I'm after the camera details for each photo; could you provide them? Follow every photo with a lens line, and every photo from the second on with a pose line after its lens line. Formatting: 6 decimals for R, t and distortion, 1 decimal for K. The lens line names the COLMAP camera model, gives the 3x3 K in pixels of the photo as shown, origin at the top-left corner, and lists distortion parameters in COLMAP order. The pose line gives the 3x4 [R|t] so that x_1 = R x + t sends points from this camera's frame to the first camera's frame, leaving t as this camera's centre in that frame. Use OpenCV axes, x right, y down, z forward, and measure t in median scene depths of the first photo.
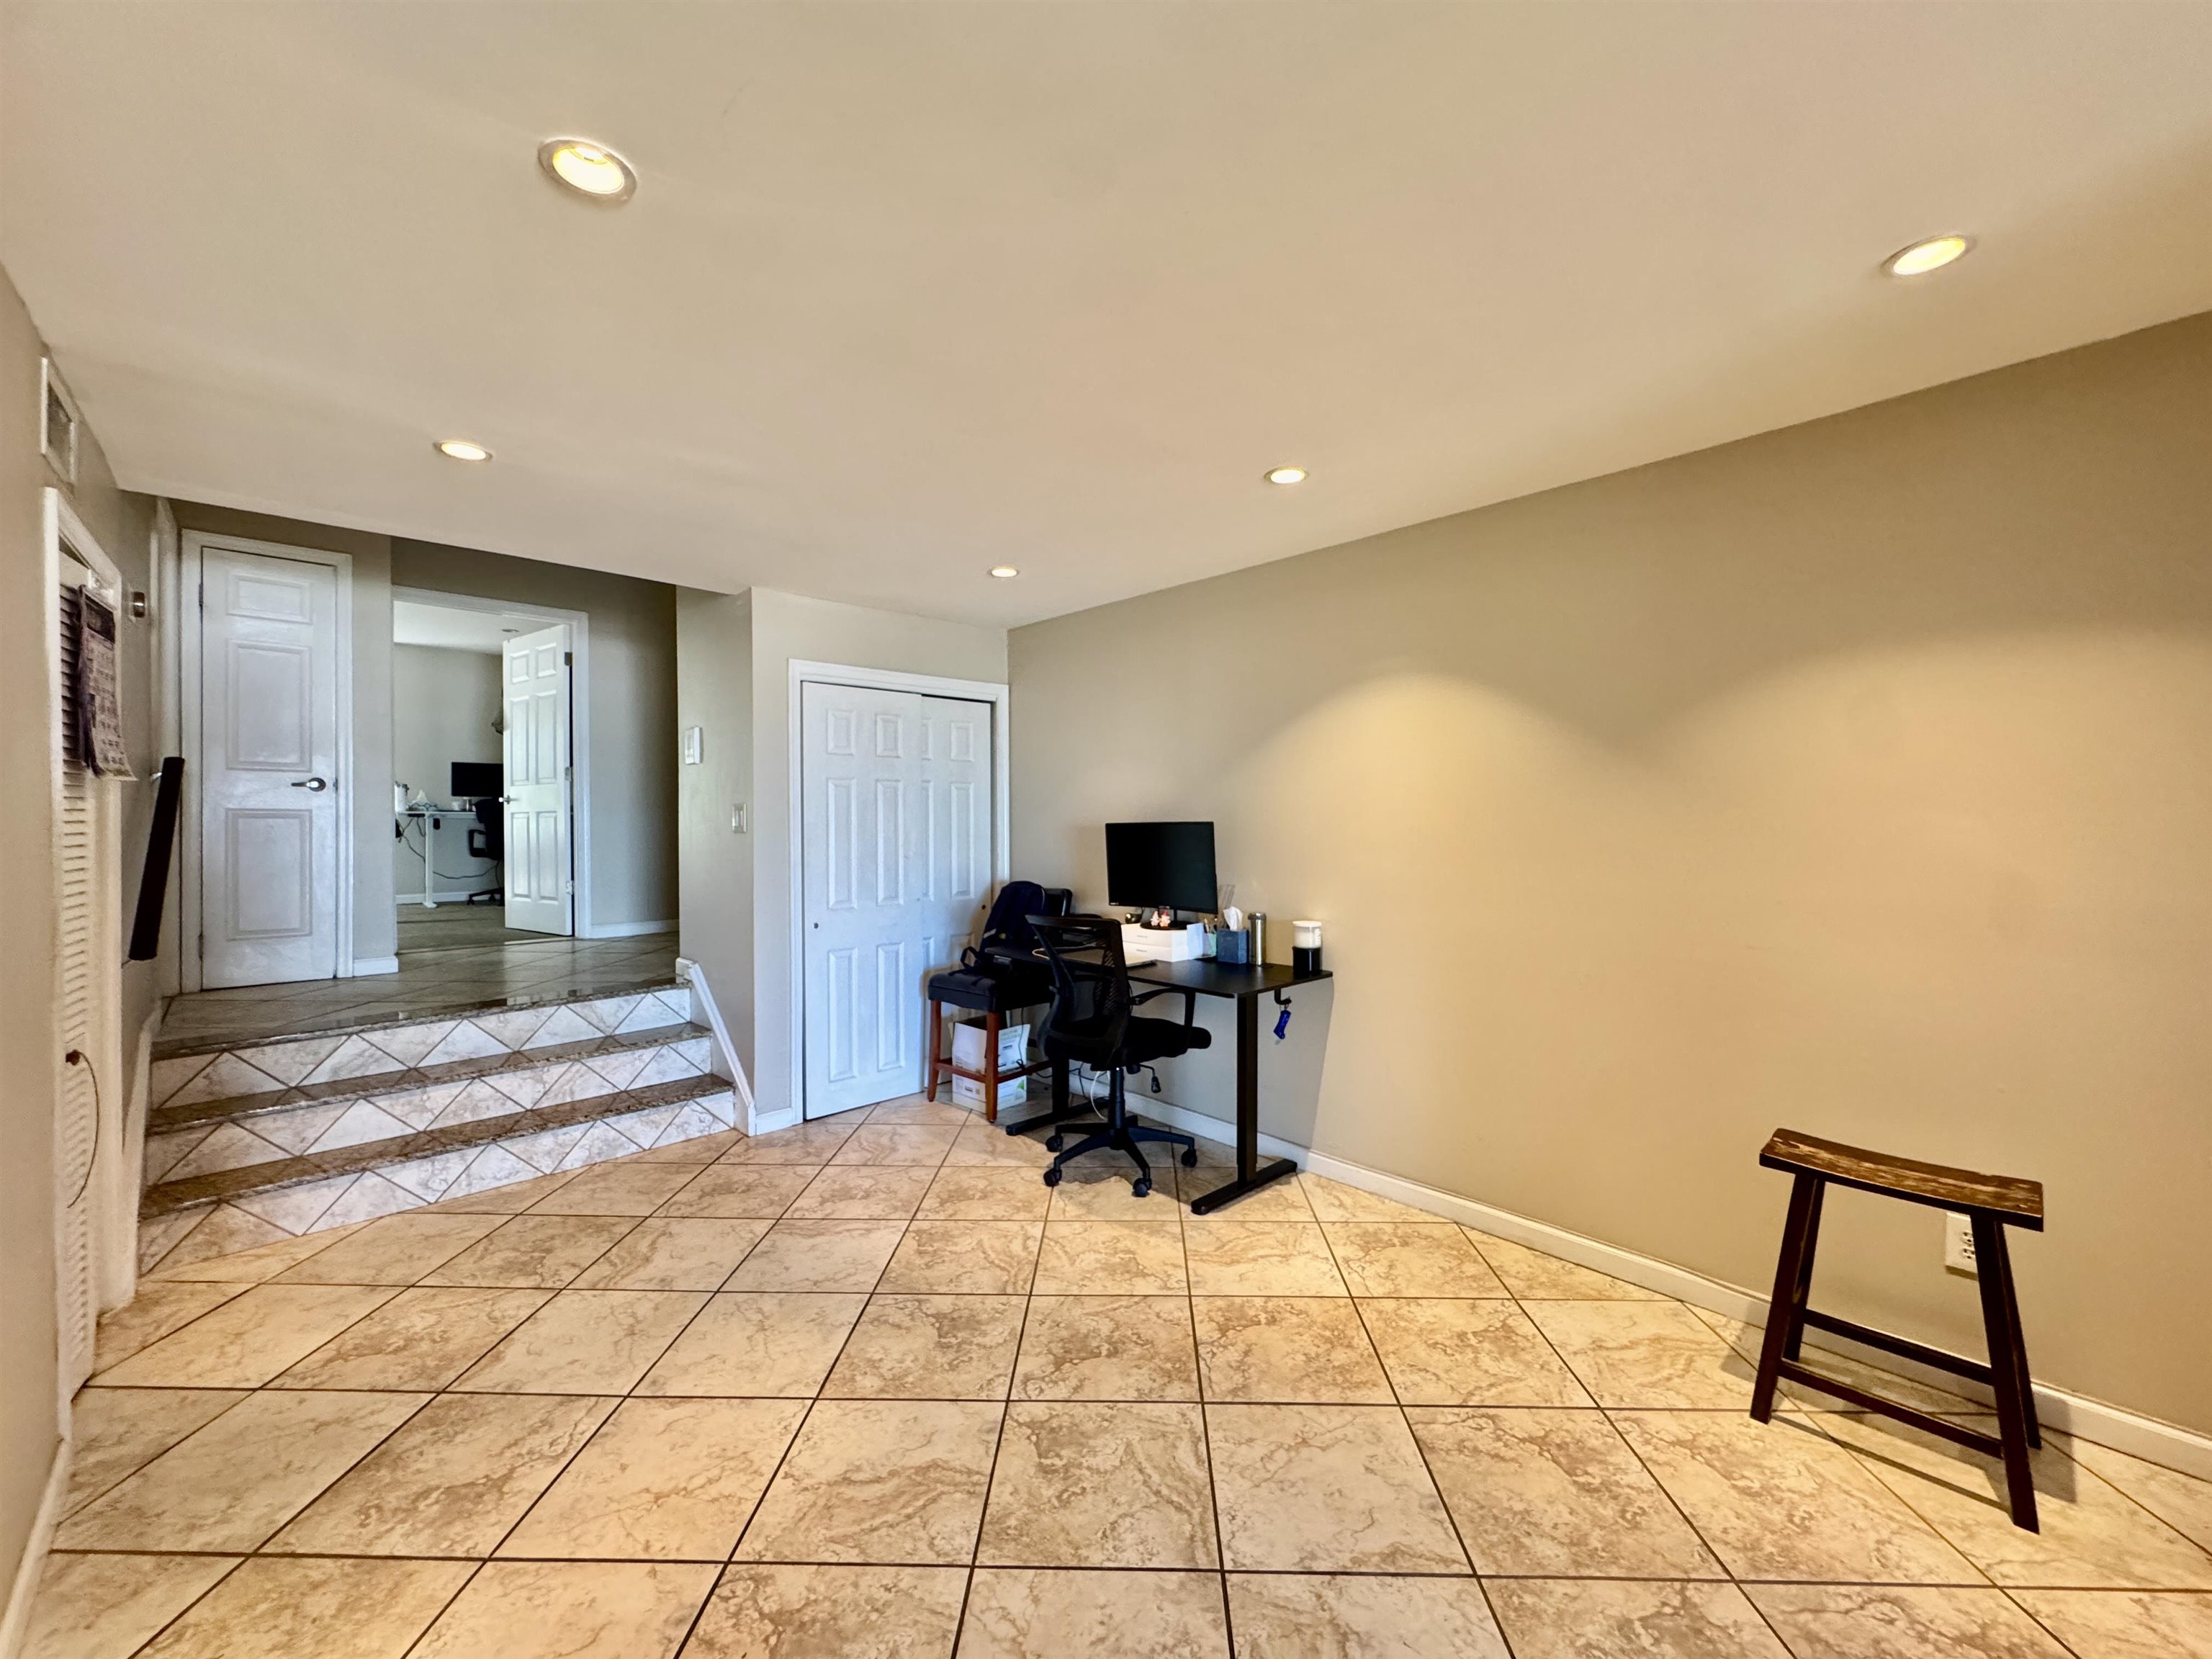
lens RADIAL K [[885.6, 0, 1110.6], [0, 885.6, 821.9], [0, 0, 1]] dist [0.000237, 0.000132]
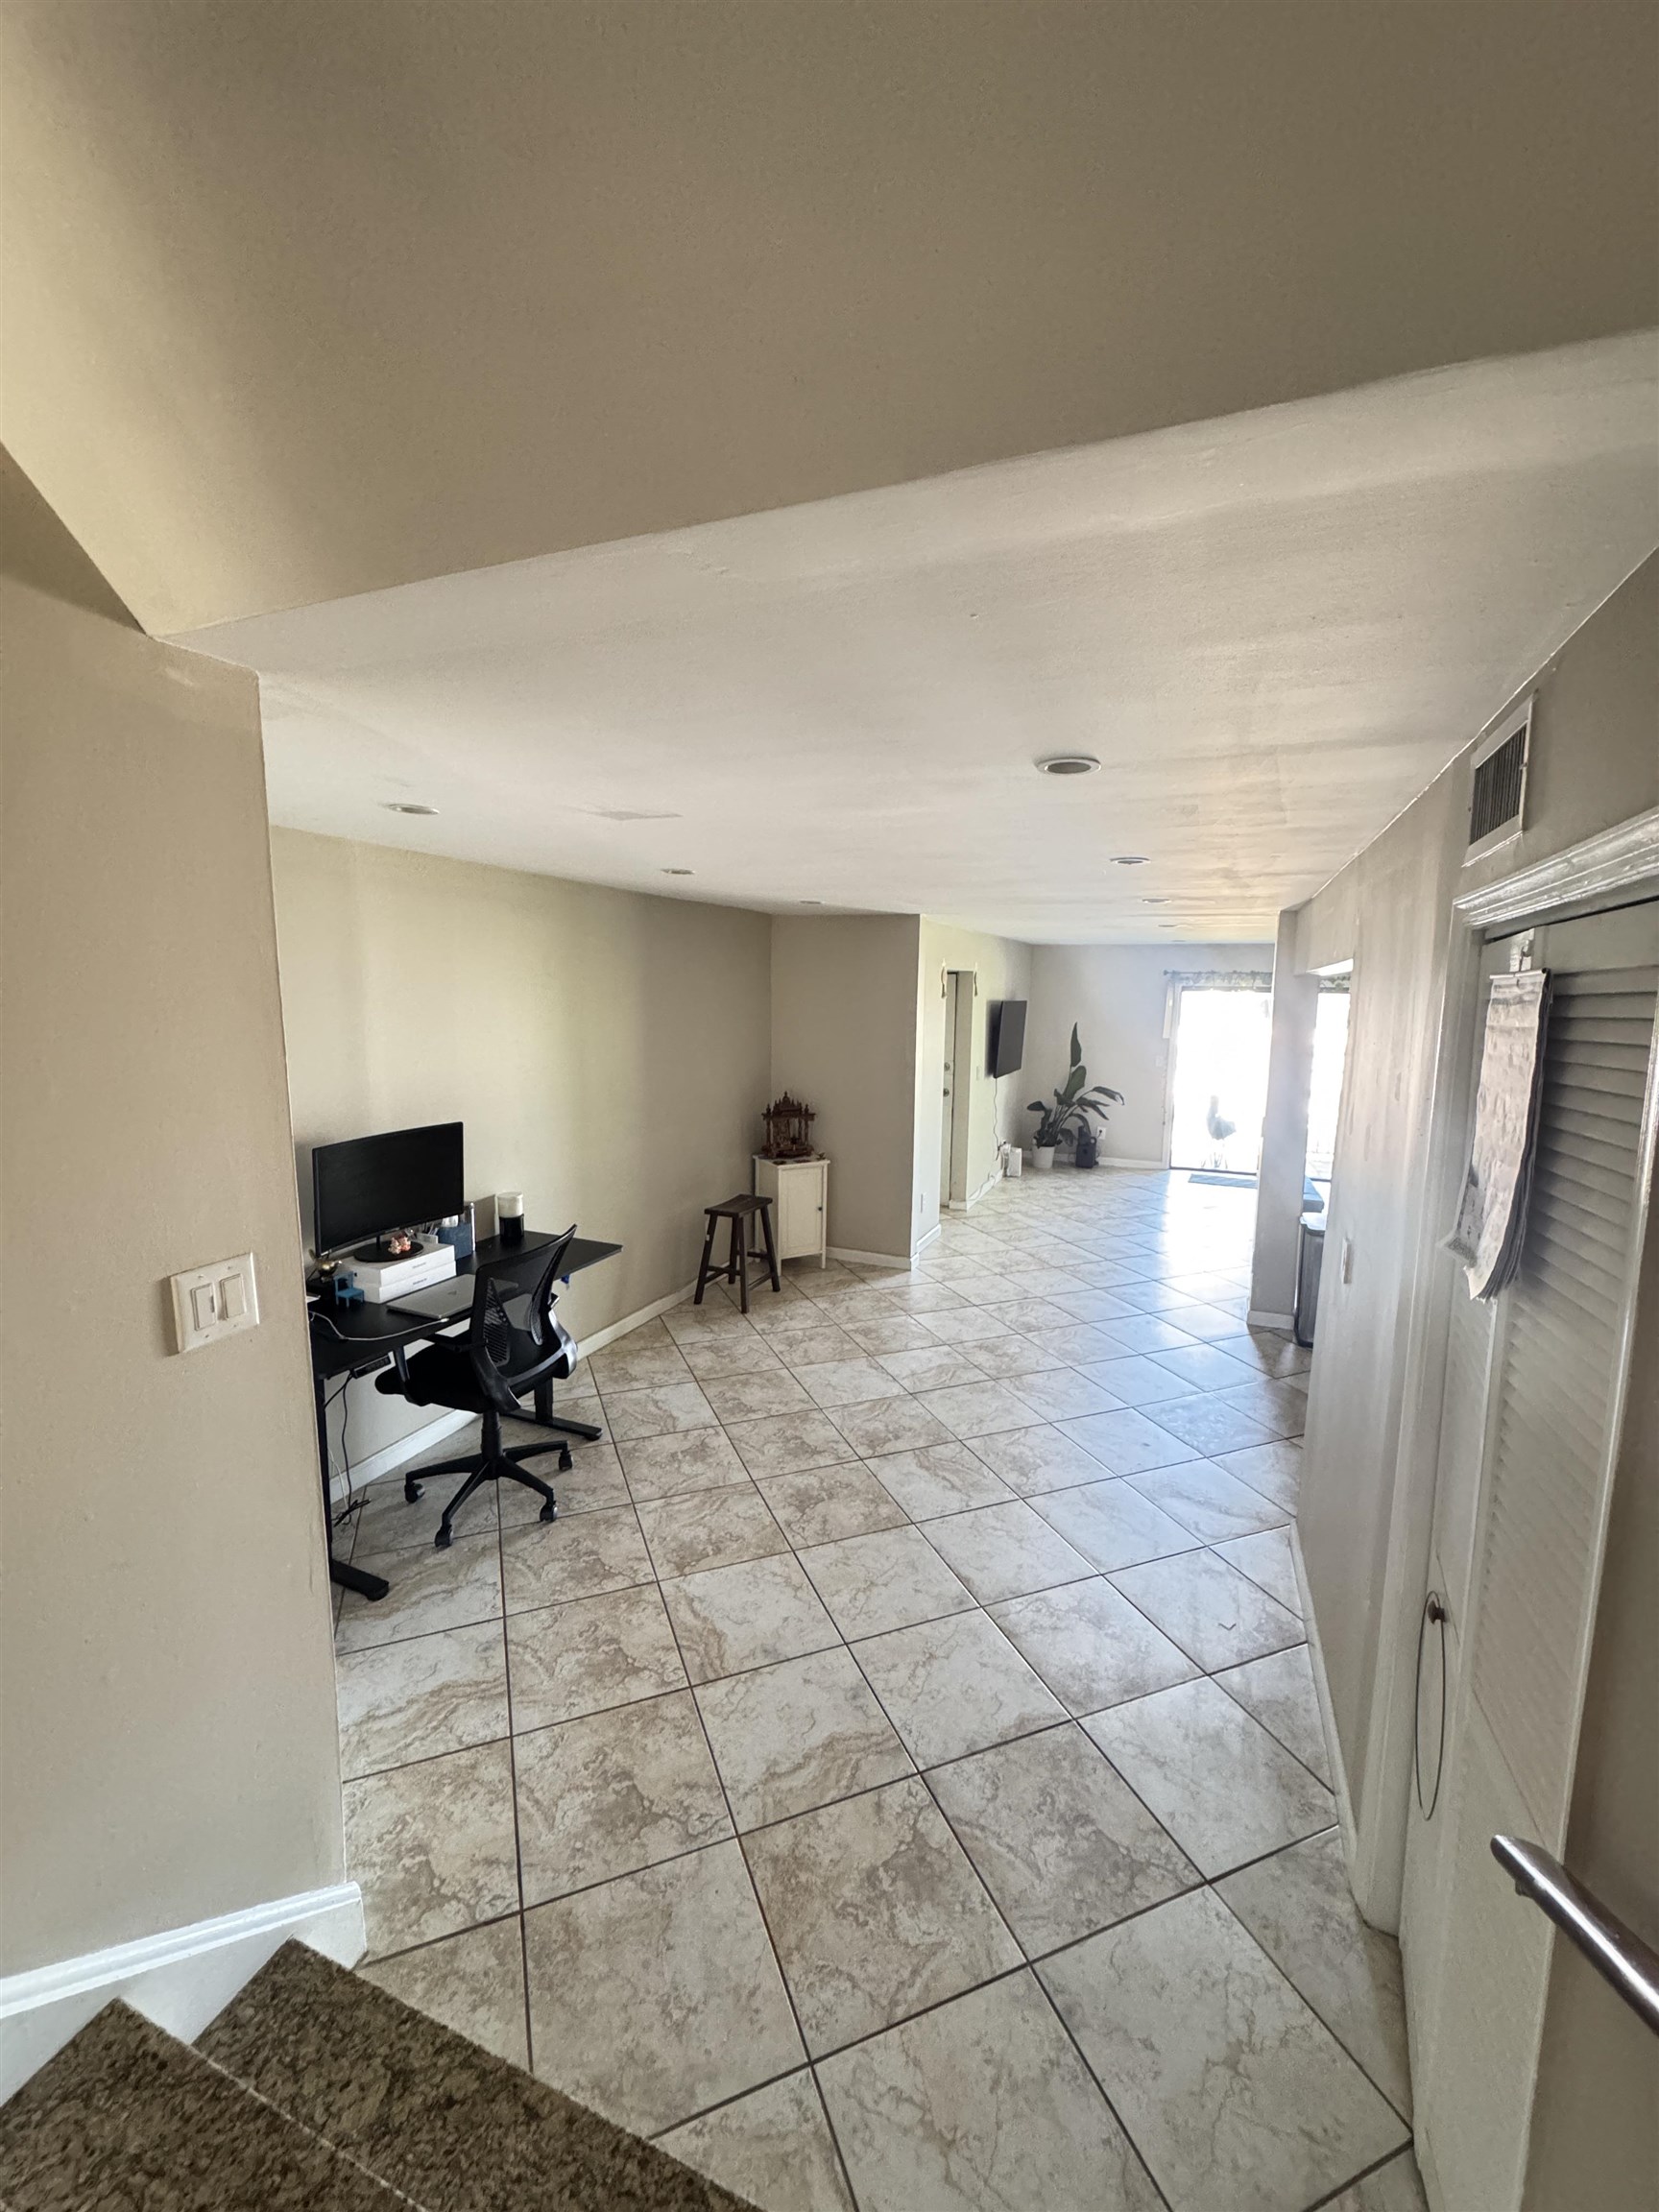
lens RADIAL K [[885.6, 0, 829.5], [0, 885.6, 1106.0], [0, 0, 1]] dist [0.000237, 0.000132]
pose [[-0.406151, -0.119409, 0.905970, -1.191150], [-0.011535, 0.992017, 0.125579, -0.184676], [-0.913733, 0.040554, -0.404286, 1.309056]]
